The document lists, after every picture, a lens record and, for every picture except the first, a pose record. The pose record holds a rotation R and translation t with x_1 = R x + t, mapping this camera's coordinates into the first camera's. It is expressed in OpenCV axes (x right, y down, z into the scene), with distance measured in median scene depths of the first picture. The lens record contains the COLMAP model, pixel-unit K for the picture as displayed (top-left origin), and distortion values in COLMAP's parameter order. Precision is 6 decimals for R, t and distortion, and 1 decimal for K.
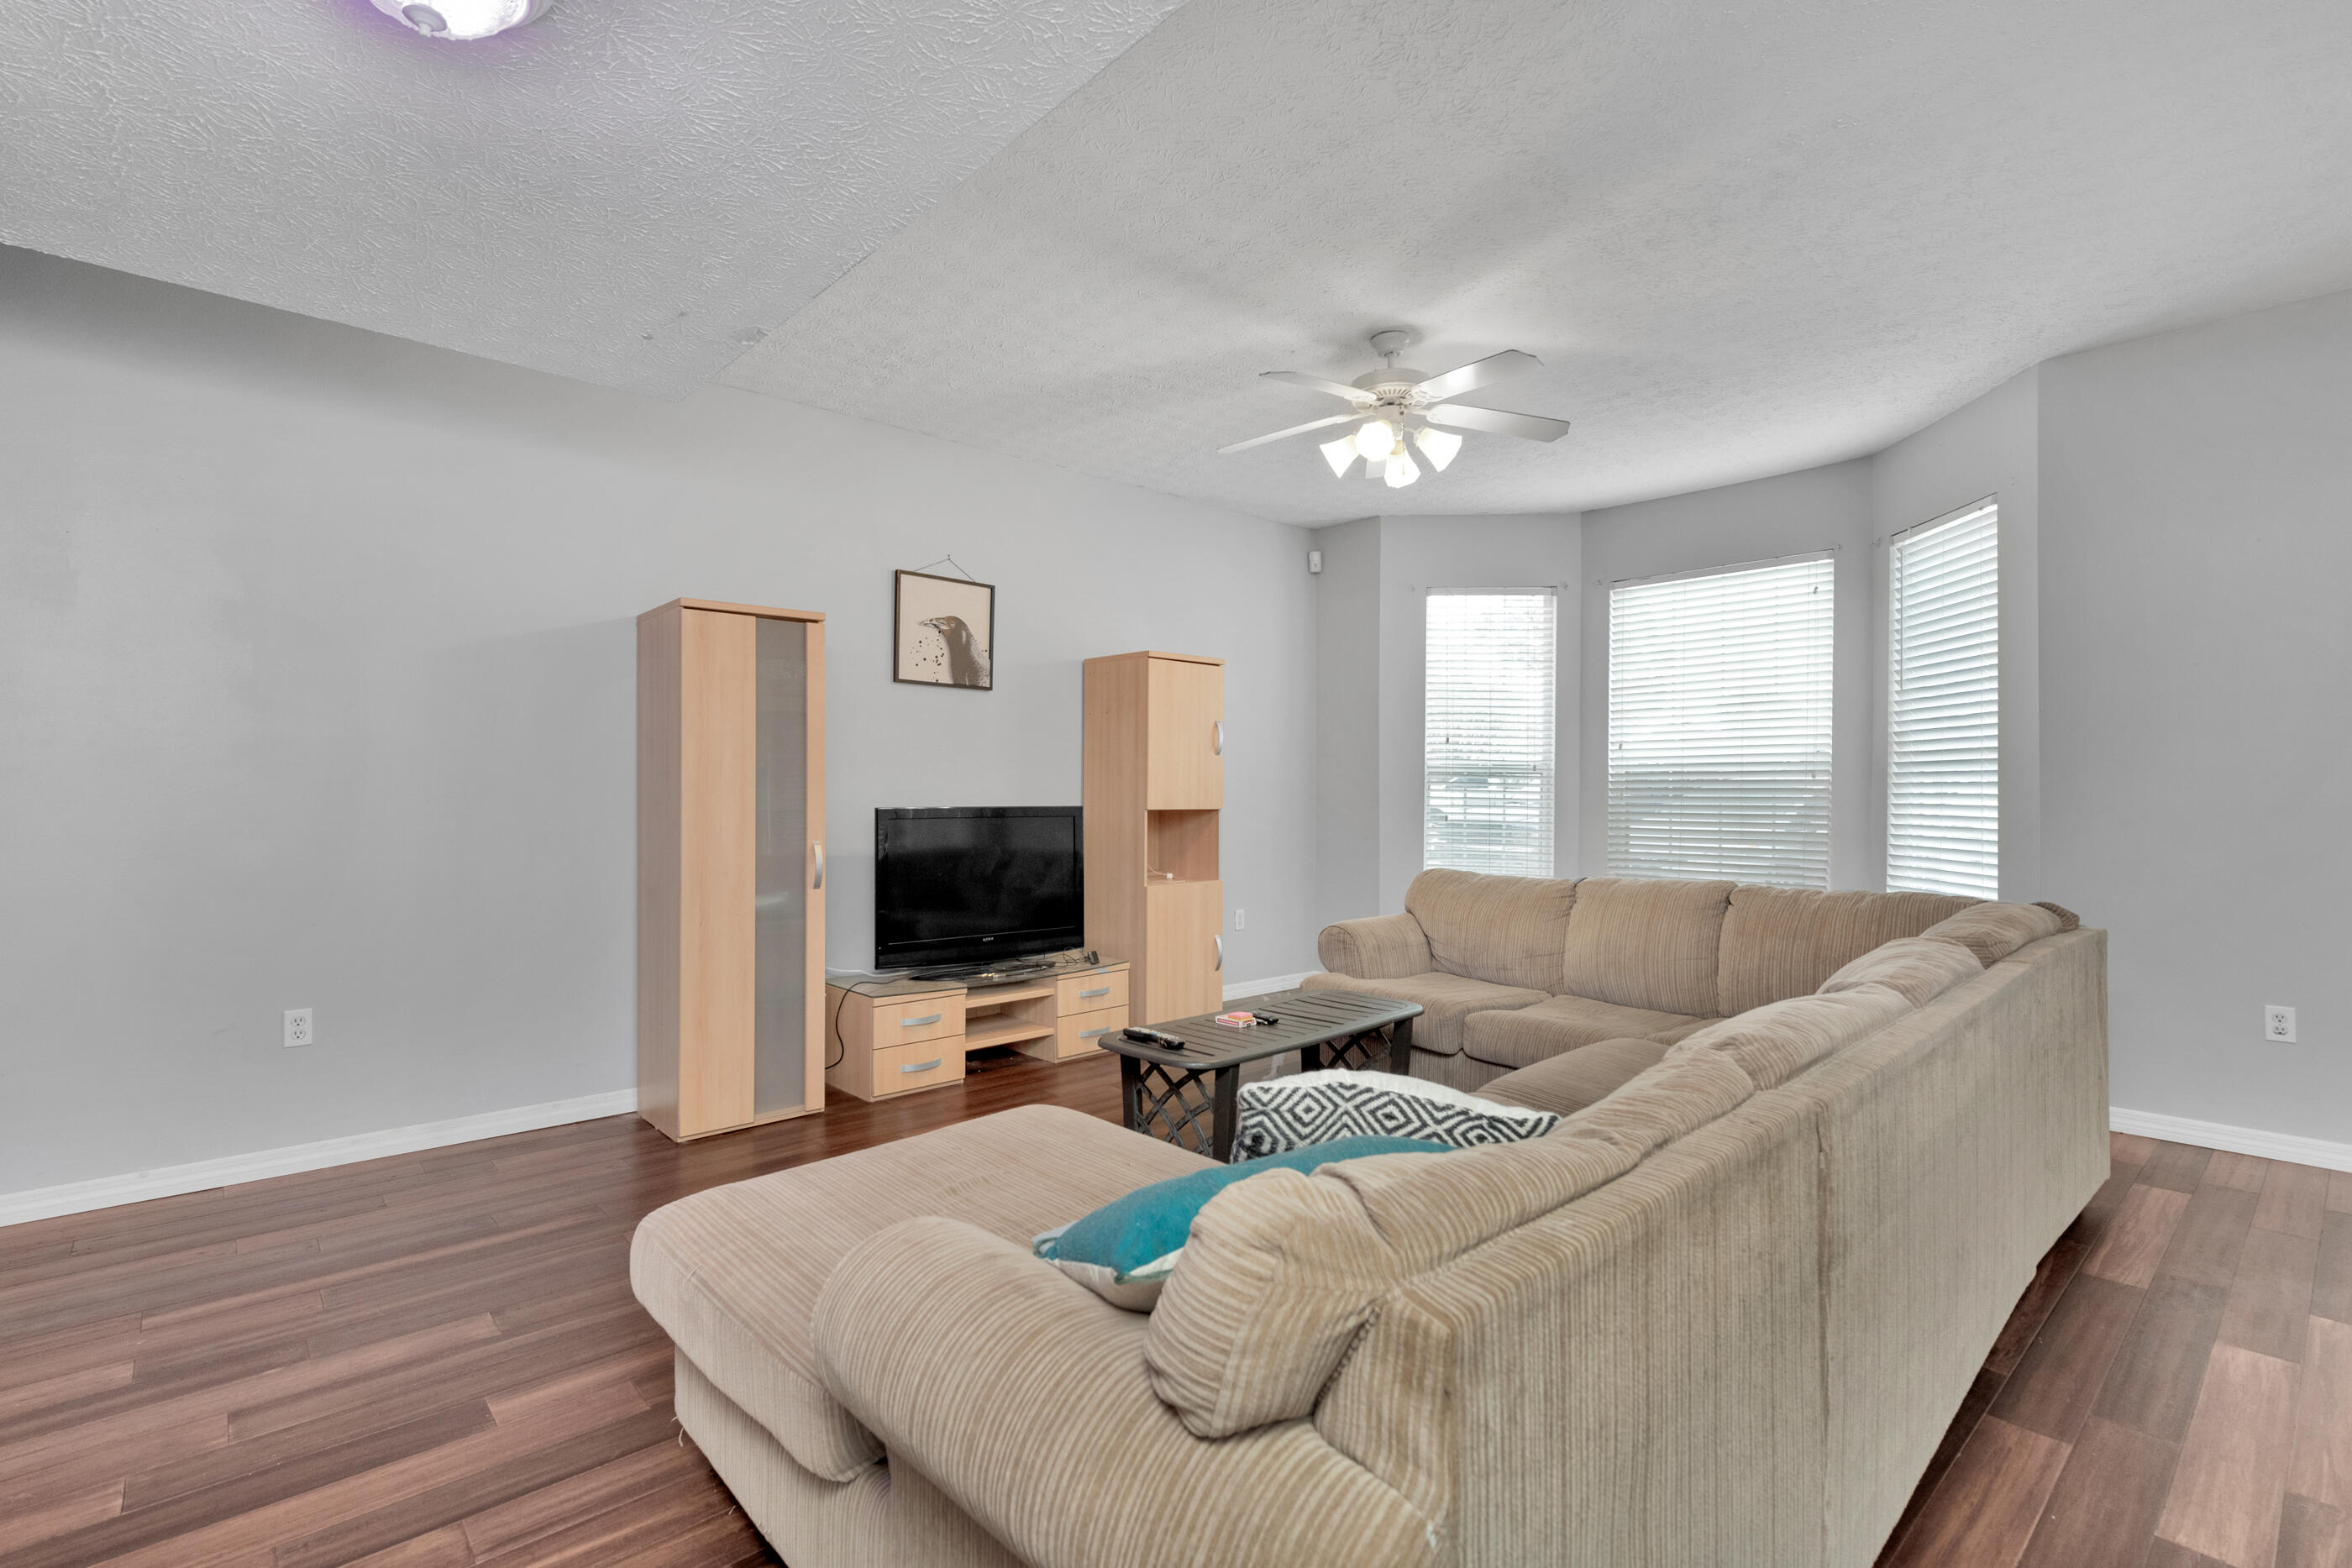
lens RADIAL K [[1064.7, 0, 1182.8], [0, 1064.7, 774.0], [0, 0, 1]] dist [-0.000382, -0.000231]
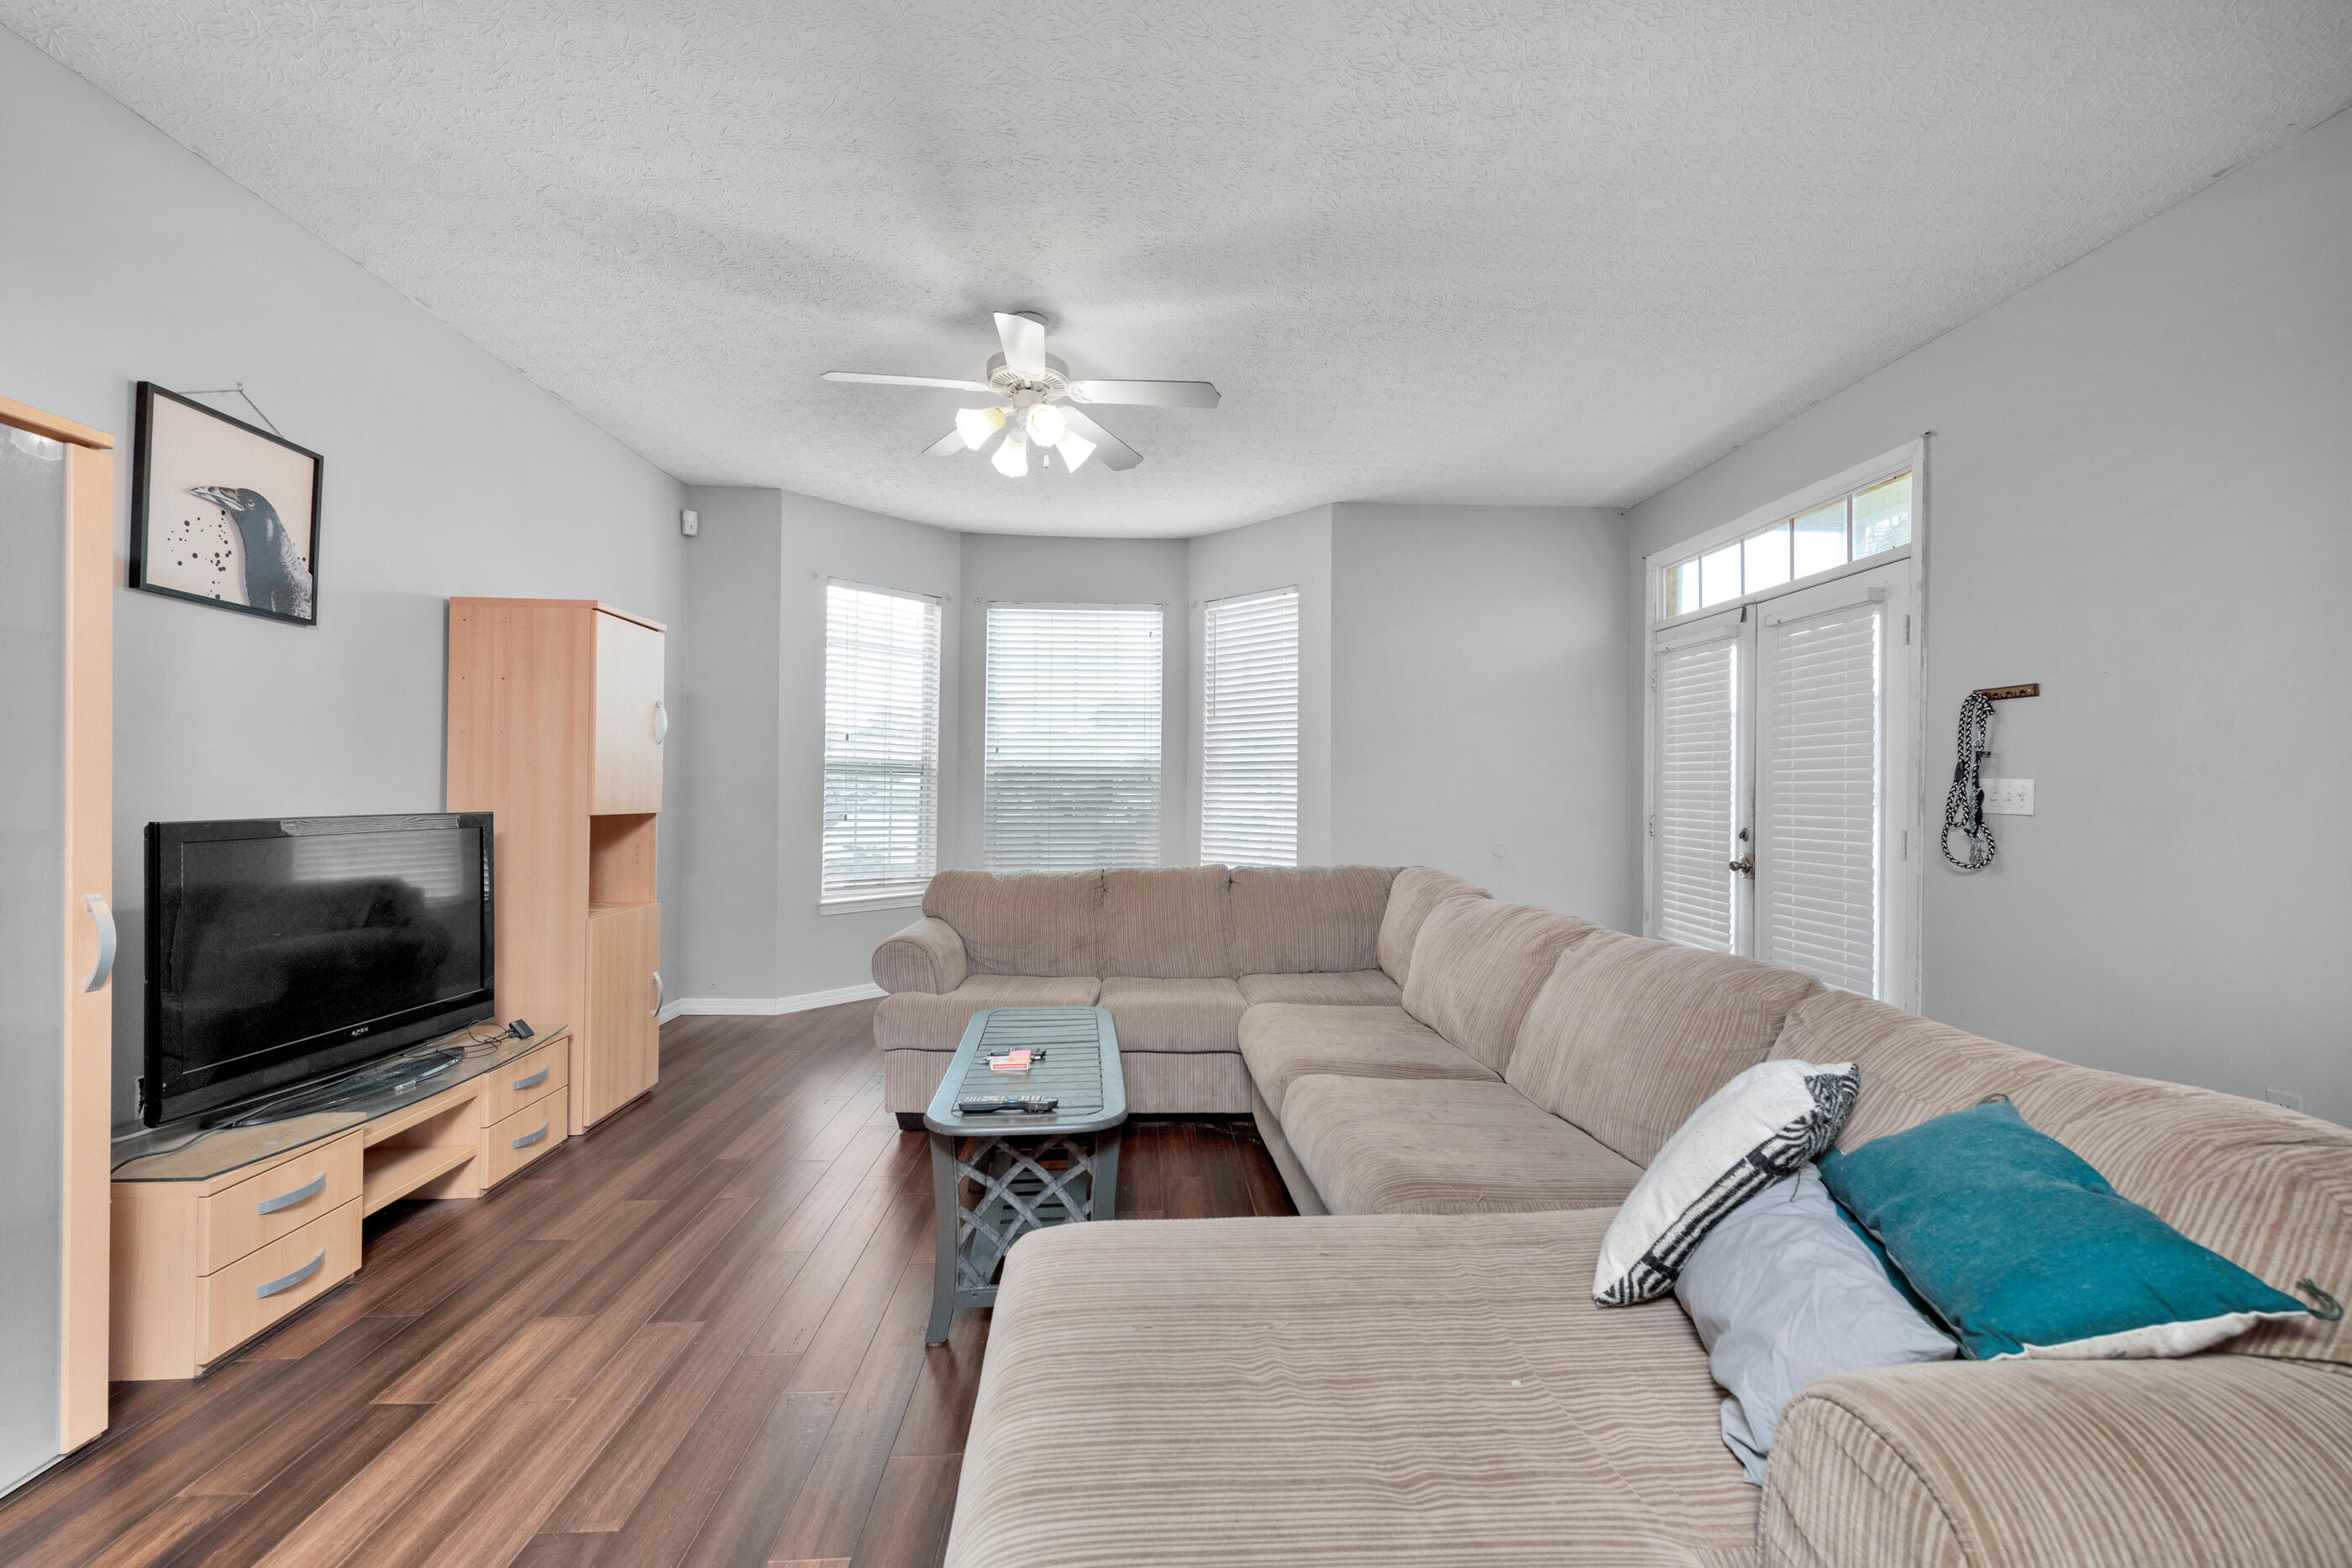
lens RADIAL K [[947.9, 0, 1192.3], [0, 947.9, 782.9], [0, 0, 1]] dist [-0.000857, -0.002630]
pose [[0.628554, 0.007370, 0.777731, -0.289329], [-0.017999, 0.999825, 0.005071, 0.000620], [-0.777557, -0.017186, 0.628577, 0.265453]]
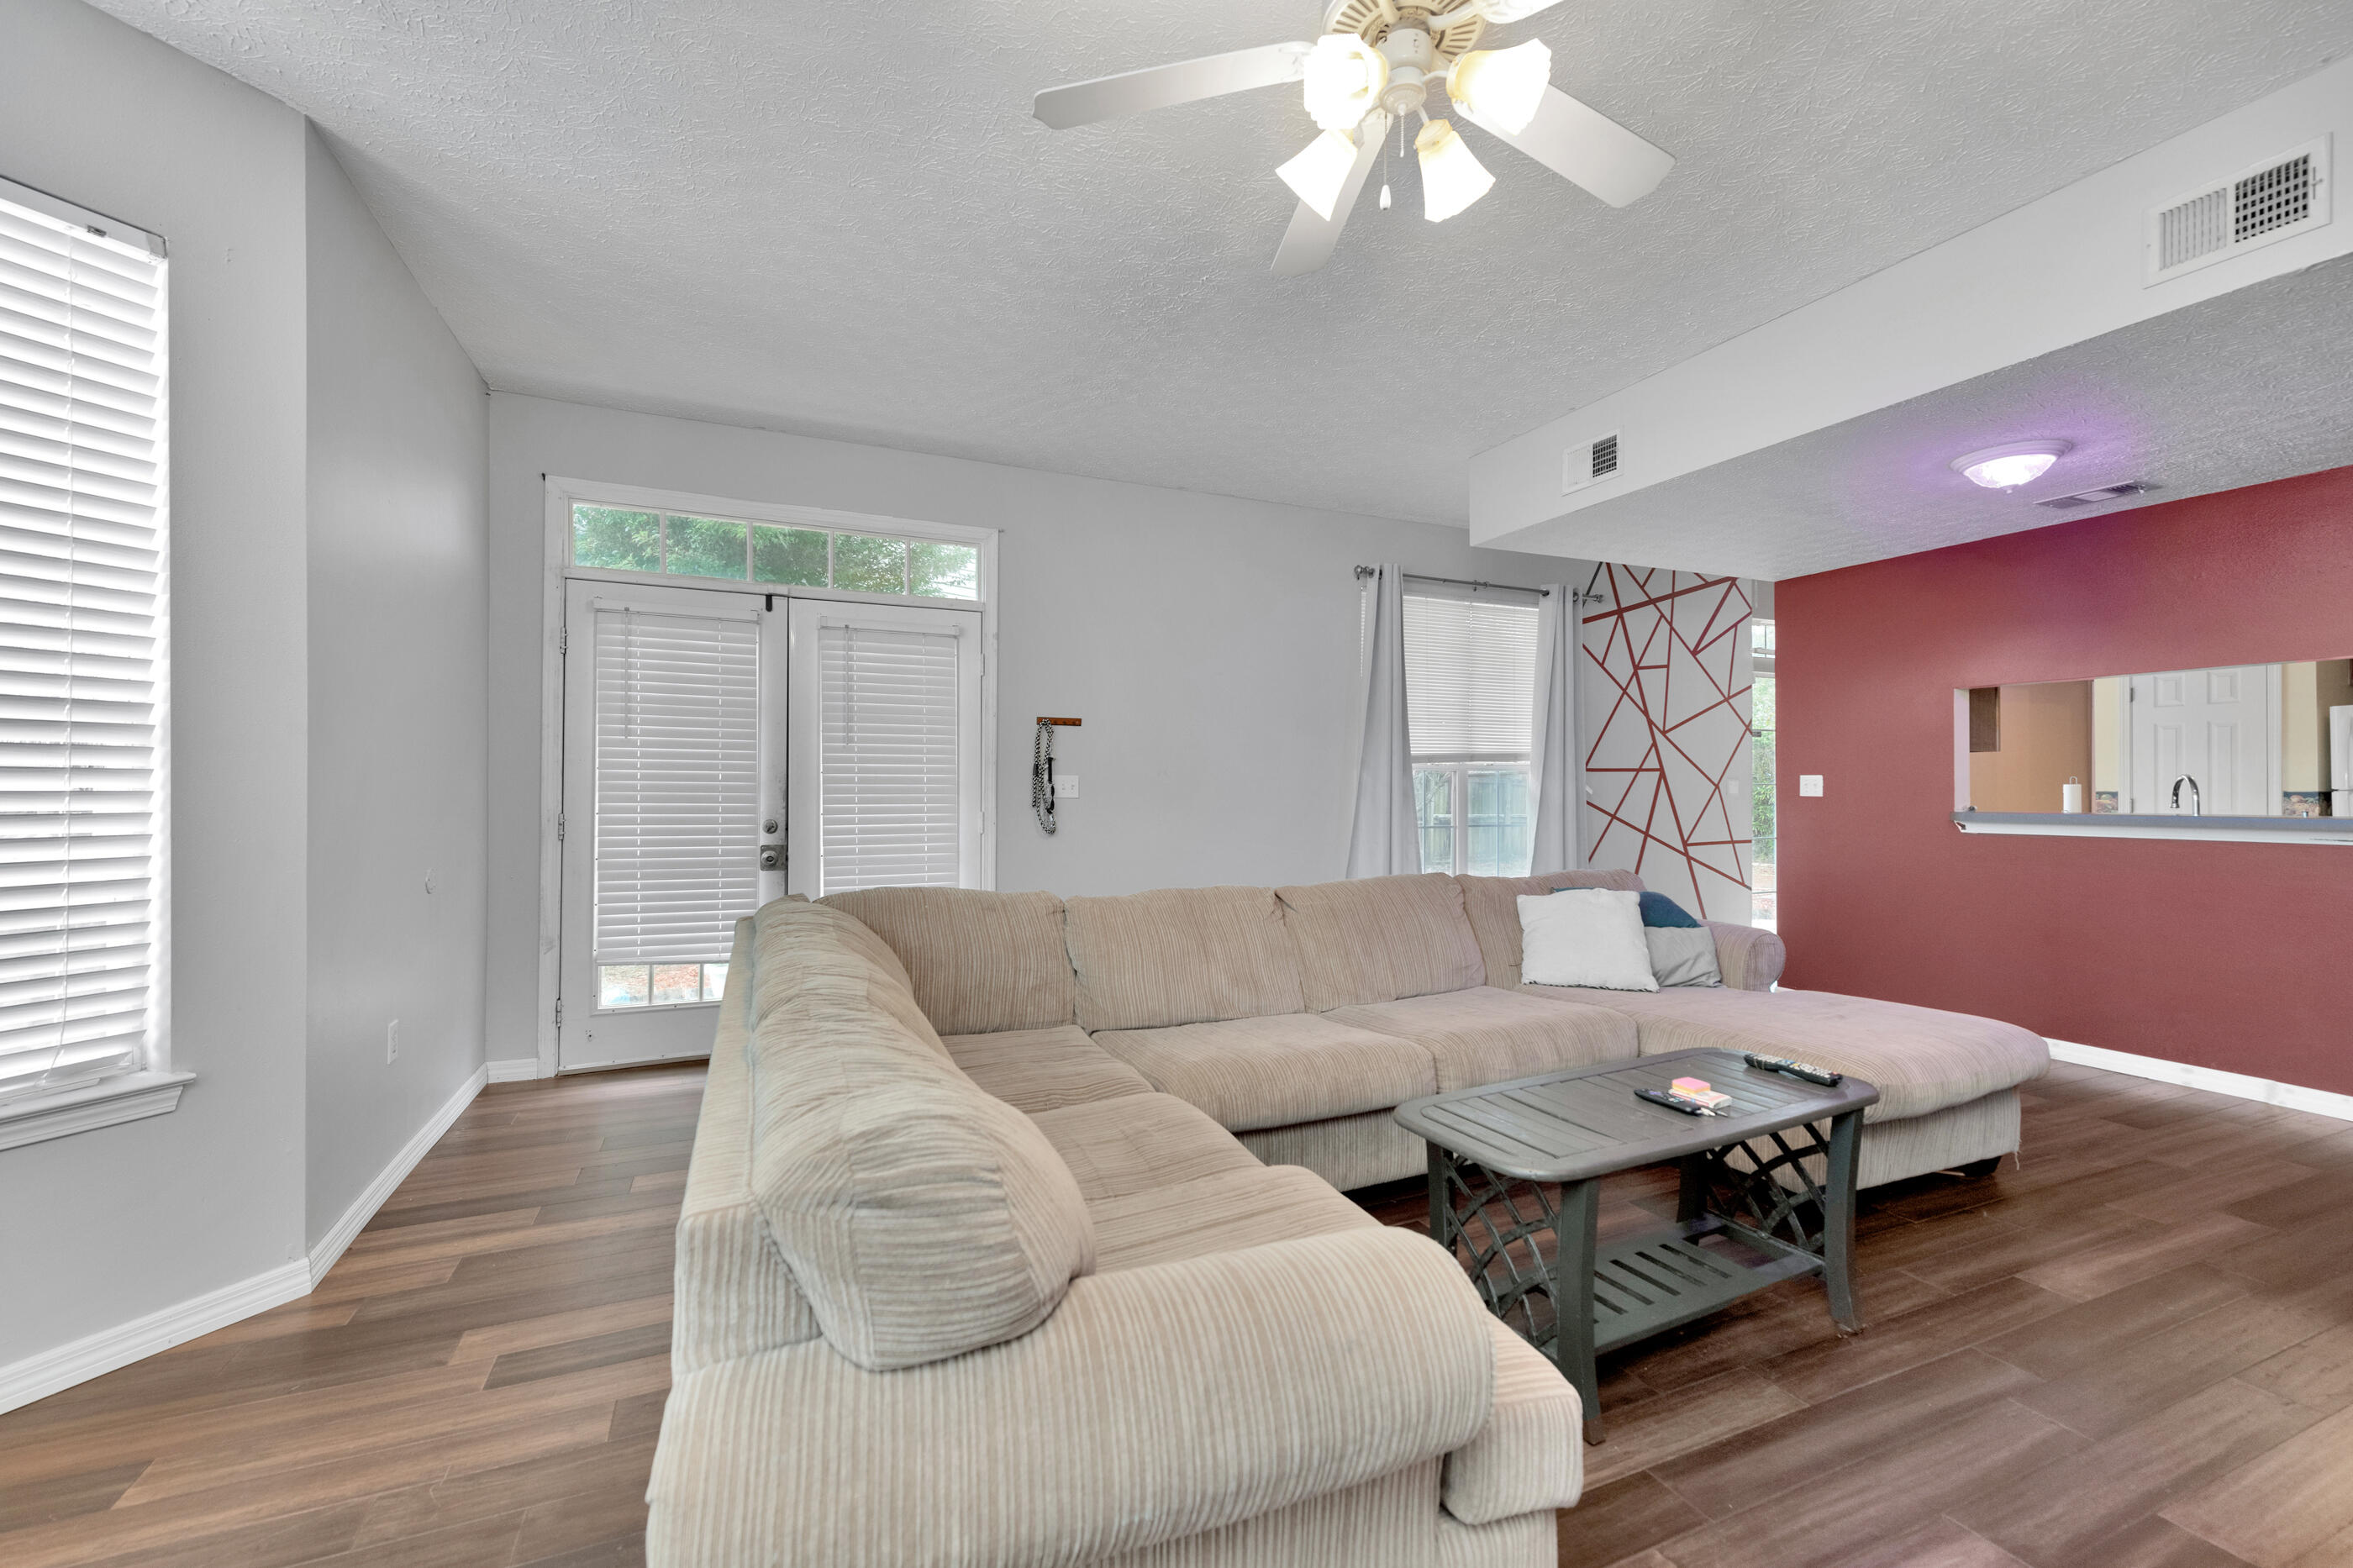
lens RADIAL K [[948.3, 0, 1168.2], [0, 948.3, 781.4], [0, 0, 1]] dist [-0.000857, -0.002630]
pose [[-0.943936, -0.002827, 0.330116, 0.094356], [-0.009020, 0.999811, -0.017231, 0.013434], [-0.330005, -0.019243, -0.943783, 1.129223]]
